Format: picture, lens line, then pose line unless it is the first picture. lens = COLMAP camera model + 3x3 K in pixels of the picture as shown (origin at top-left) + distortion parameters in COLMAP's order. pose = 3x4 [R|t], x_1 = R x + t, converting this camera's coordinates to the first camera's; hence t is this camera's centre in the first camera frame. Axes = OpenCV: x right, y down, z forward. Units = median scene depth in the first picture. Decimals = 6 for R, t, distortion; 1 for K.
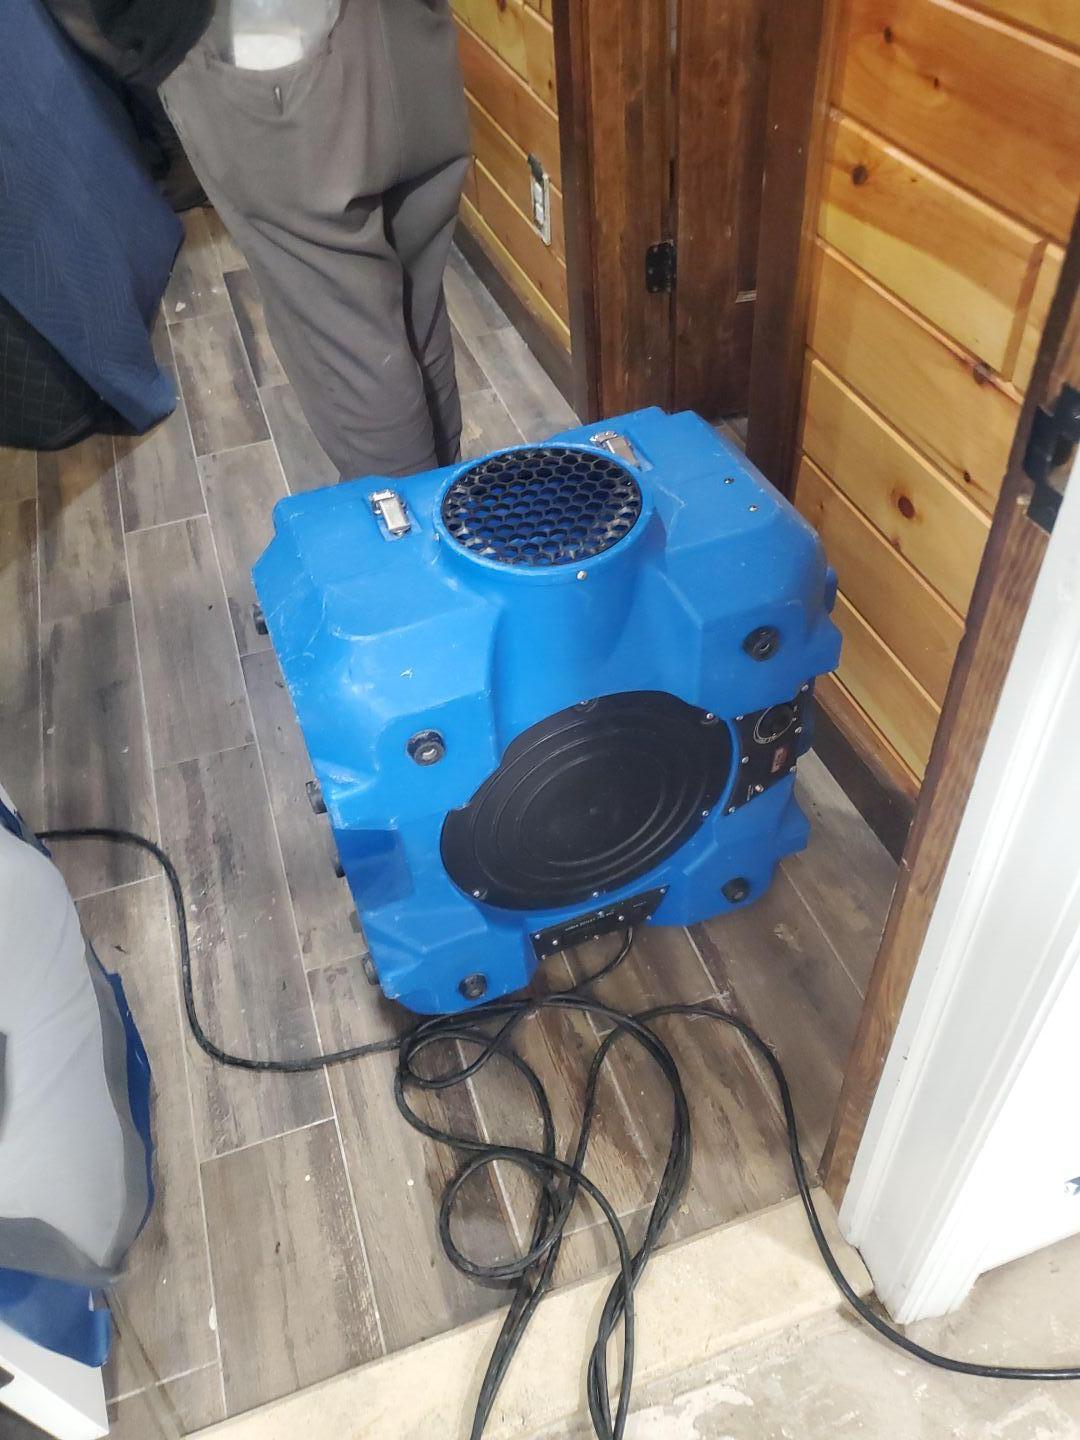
lens RADIAL K [[1122.0, 0, 543.4], [0, 1122.0, 719.6], [0, 0, 1]] dist [-0.004425, -0.001349]
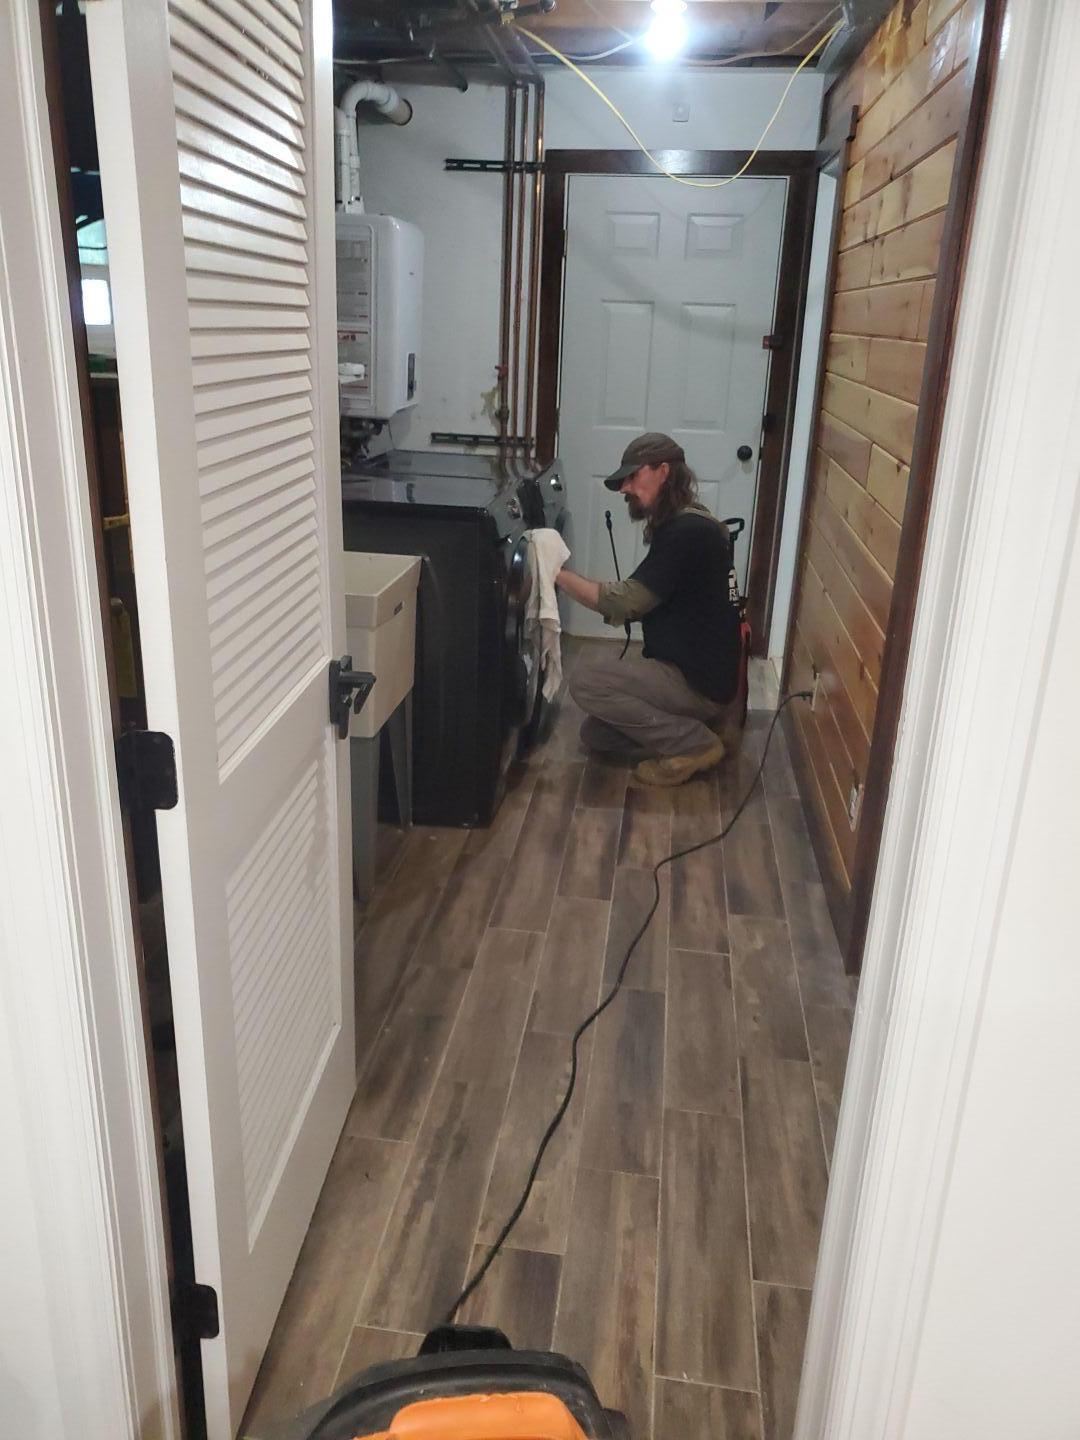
lens RADIAL K [[1122.0, 0, 538.1], [0, 1122.0, 719.7], [0, 0, 1]] dist [-0.004425, -0.001349]
pose [[0.895564, 0.243851, -0.372158, 0.140054], [-0.384571, 0.844896, -0.371827, 0.110437], [0.223764, 0.476116, 0.850437, -0.299408]]
